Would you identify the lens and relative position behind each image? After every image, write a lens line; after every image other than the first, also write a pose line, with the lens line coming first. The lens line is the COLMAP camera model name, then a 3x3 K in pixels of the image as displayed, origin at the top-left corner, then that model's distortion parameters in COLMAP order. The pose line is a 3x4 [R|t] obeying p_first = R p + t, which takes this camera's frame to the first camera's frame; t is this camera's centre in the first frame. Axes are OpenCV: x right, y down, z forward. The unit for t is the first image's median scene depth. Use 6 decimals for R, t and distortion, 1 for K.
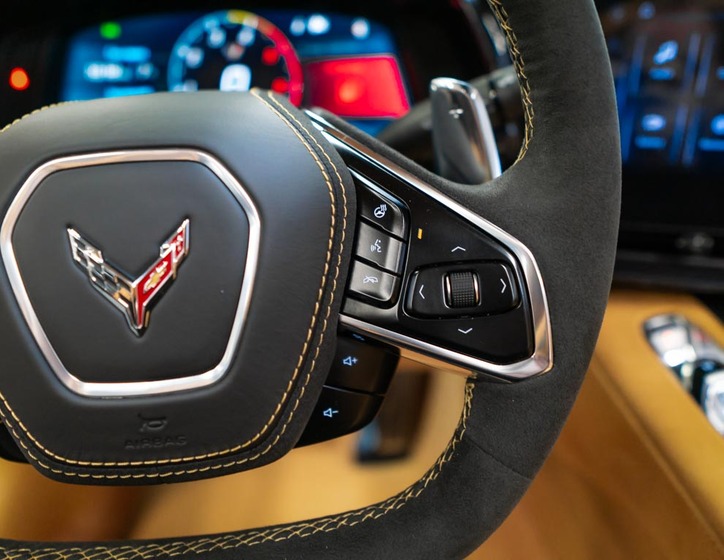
lens RADIAL K [[554.1, 0, 362.0], [0, 554.1, 280.0], [0, 0, 1]] dist [-0.000122, -0.004342]
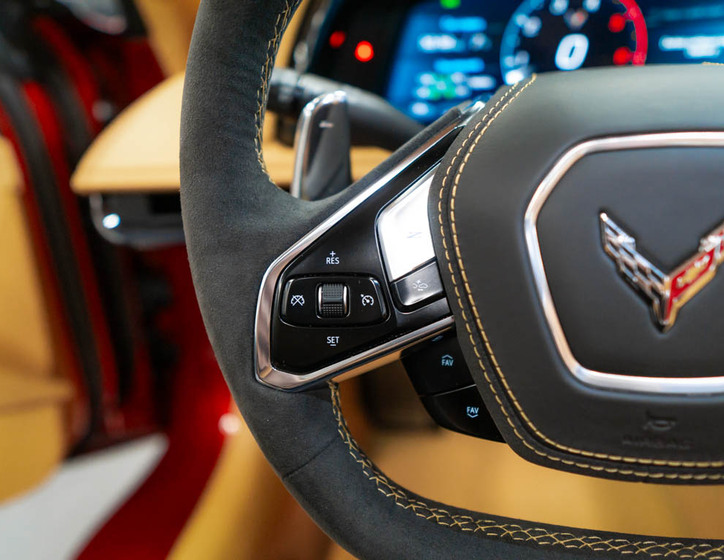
lens RADIAL K [[563.8, 0, 362.0], [0, 563.8, 280.0], [0, 0, 1]] dist [-0.001456, -0.001228]
pose [[0.972940, 0.077675, -0.217612, -0.683943], [-0.066809, 0.996144, 0.056864, -0.007680], [0.221190, -0.040787, 0.974378, -0.049896]]
